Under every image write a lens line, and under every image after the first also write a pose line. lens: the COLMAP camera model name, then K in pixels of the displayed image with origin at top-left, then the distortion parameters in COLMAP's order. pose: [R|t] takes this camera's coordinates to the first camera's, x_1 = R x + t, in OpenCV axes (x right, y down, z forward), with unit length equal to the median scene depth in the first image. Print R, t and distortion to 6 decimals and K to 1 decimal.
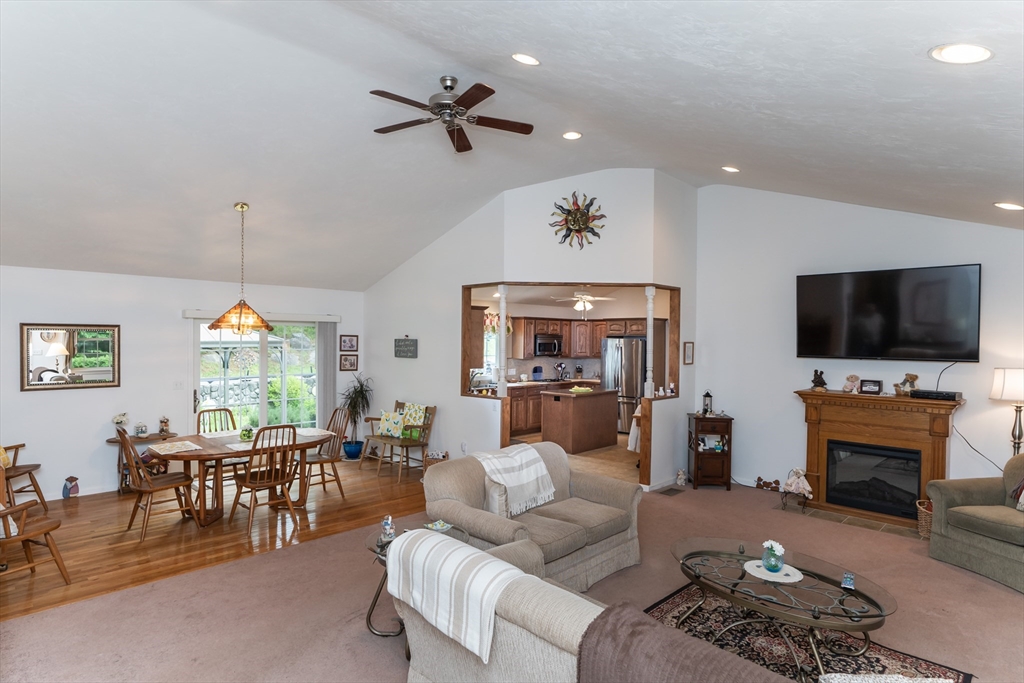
lens RADIAL K [[547.7, 0, 513.6], [0, 547.7, 348.6], [0, 0, 1]] dist [-0.000927, 0.001365]
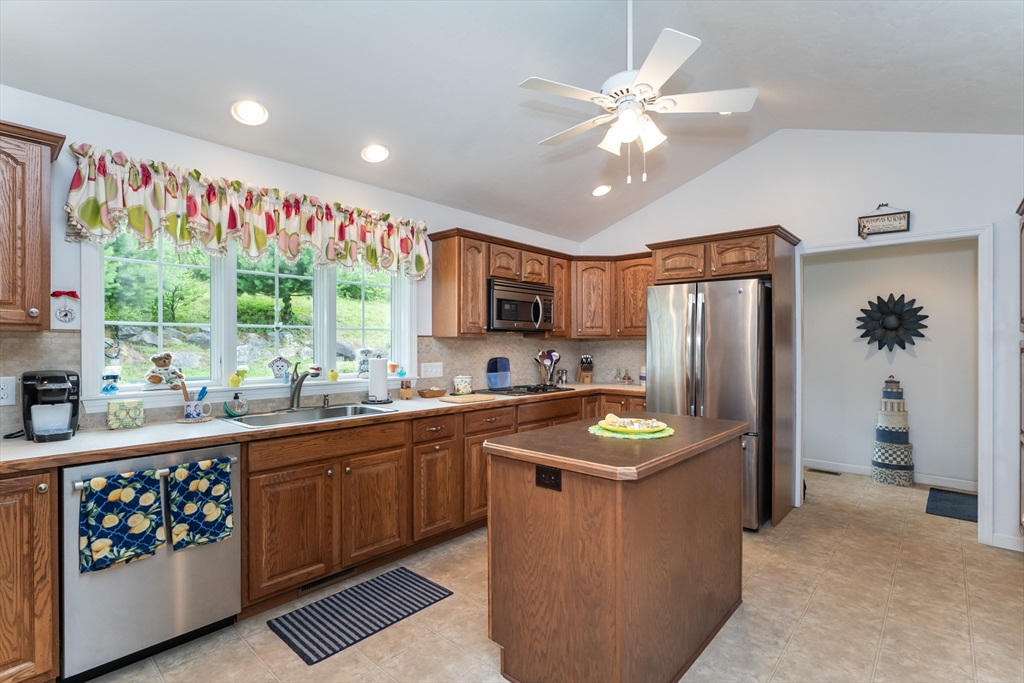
lens RADIAL K [[485.7, 0, 518.7], [0, 485.7, 341.2], [0, 0, 1]] dist [-0.029460, 0.000268]
pose [[0.999220, -0.009488, 0.038320, 0.080242], [0.010316, 0.999716, -0.021483, 0.049269], [-0.038105, 0.021861, 0.999035, 1.070637]]
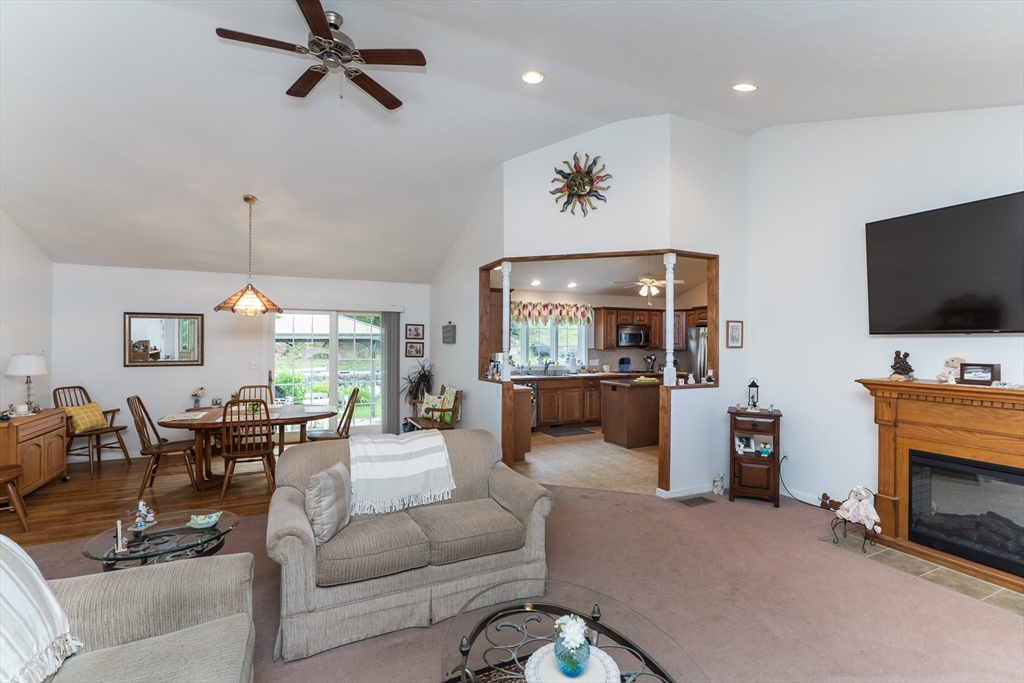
lens RADIAL K [[470.3, 0, 532.3], [0, 470.3, 341.4], [0, 0, 1]] dist [0.002477, 0.000316]
pose [[0.946947, -0.006376, -0.321327, 0.280450], [-0.000536, 0.999770, -0.021418, 0.037230], [0.321390, 0.020454, 0.946726, 0.247675]]
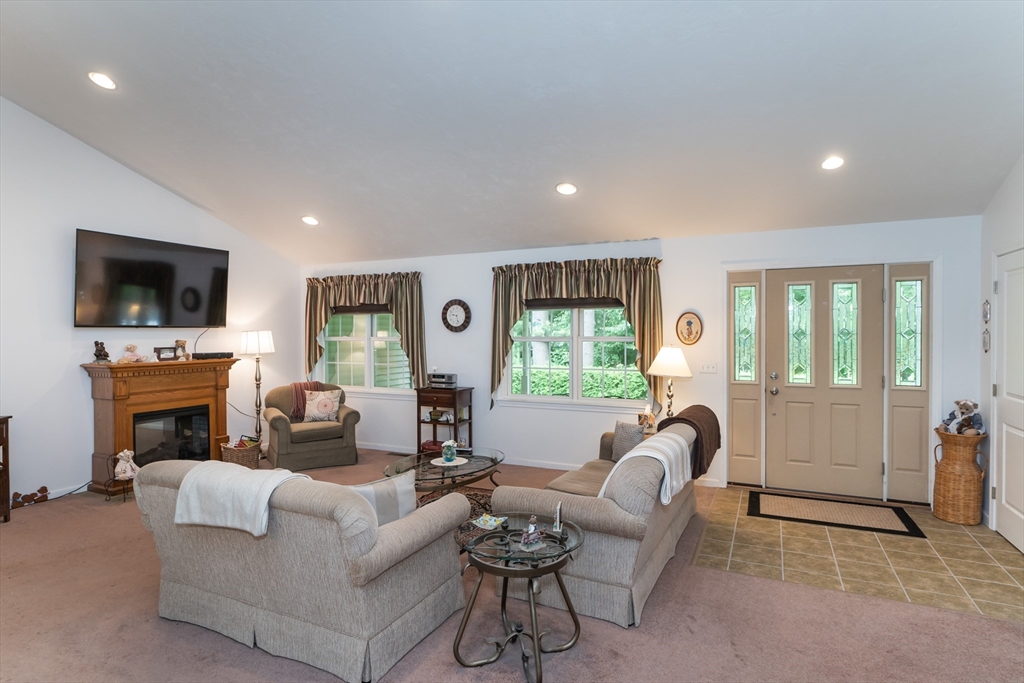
lens RADIAL K [[547.7, 0, 513.6], [0, 547.7, 348.6], [0, 0, 1]] dist [-0.000927, 0.001365]
pose [[-0.326452, -0.034934, 0.944568, -0.460690], [0.017469, 0.998923, 0.042981, 0.023315], [-0.945052, 0.030532, -0.325490, 0.617033]]
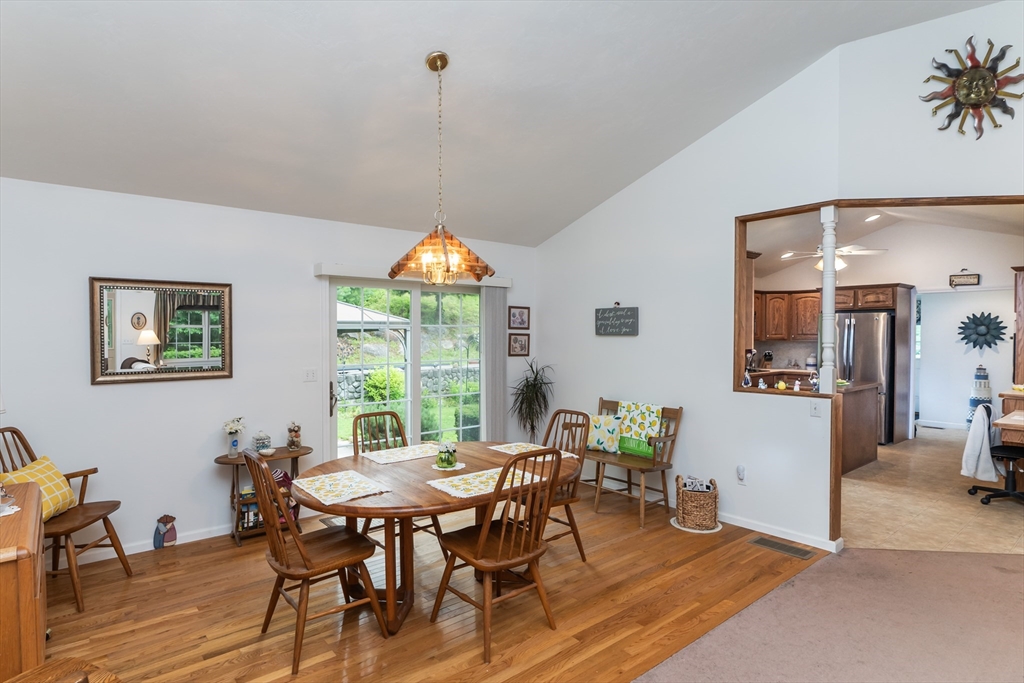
lens RADIAL K [[541.6, 0, 510.1], [0, 541.6, 343.2], [0, 0, 1]] dist [-0.001151, 0.000196]
pose [[0.994177, -0.008730, -0.107406, -0.302251], [0.008846, 0.999961, 0.000602, 0.029514], [0.107397, -0.001548, 0.994215, 0.370636]]
